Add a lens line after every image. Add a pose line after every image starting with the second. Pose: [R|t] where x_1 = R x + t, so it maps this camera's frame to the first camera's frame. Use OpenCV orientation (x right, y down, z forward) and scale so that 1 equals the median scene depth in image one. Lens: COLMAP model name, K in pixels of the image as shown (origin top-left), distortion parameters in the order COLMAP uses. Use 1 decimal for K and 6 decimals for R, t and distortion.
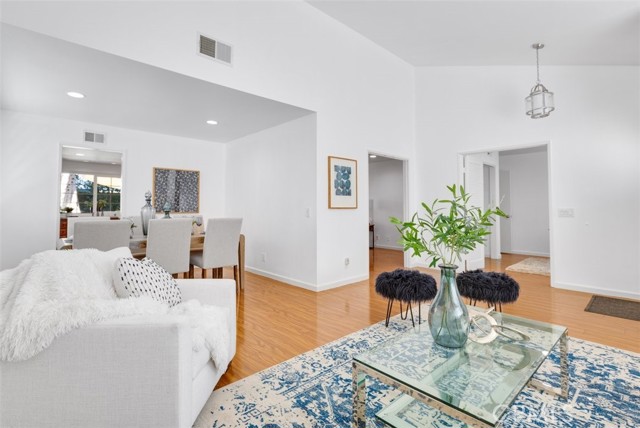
lens RADIAL K [[301.1, 0, 318.8], [0, 301.1, 209.9], [0, 0, 1]] dist [0.001671, 0.001119]
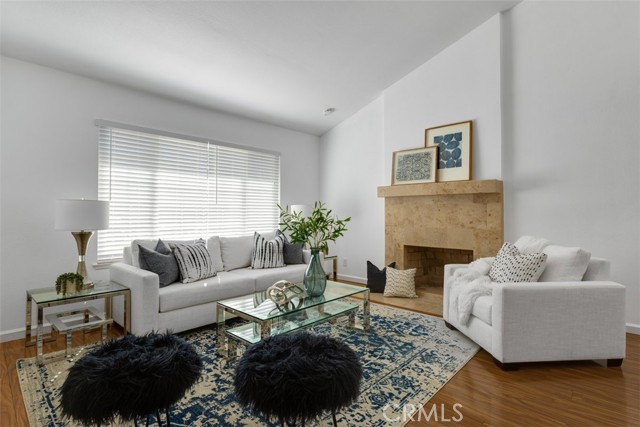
lens RADIAL K [[326.6, 0, 318.2], [0, 326.6, 206.8], [0, 0, 1]] dist [-0.002234, 0.000280]
pose [[-0.997324, 0.000010, -0.073103, 0.386682], [0.001429, 0.999811, -0.019368, -0.006171], [0.073089, -0.019420, -0.997136, 1.990156]]
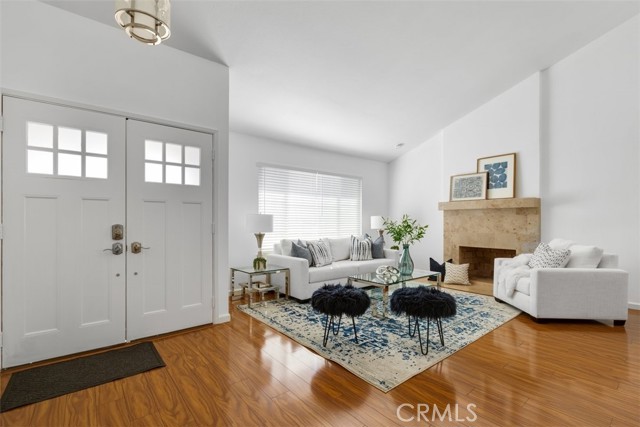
lens RADIAL K [[301.1, 0, 317.2], [0, 301.1, 220.7], [0, 0, 1]] dist [0.001671, 0.001119]
pose [[-0.998169, 0.001015, 0.060482, 0.730697], [0.000806, 0.999994, -0.003476, -0.009536], [-0.060485, -0.003421, -0.998163, 2.561084]]
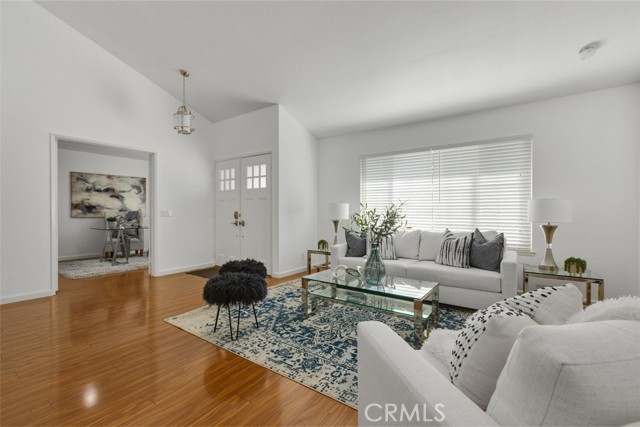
lens RADIAL K [[284.3, 0, 316.1], [0, 284.3, 213.3], [0, 0, 1]] dist [-0.001500, 0.000029]
pose [[-0.183932, -0.007455, 0.982911, -0.844777], [-0.001249, 0.999972, 0.007350, -0.000576], [-0.982938, 0.000124, -0.183936, 1.182312]]
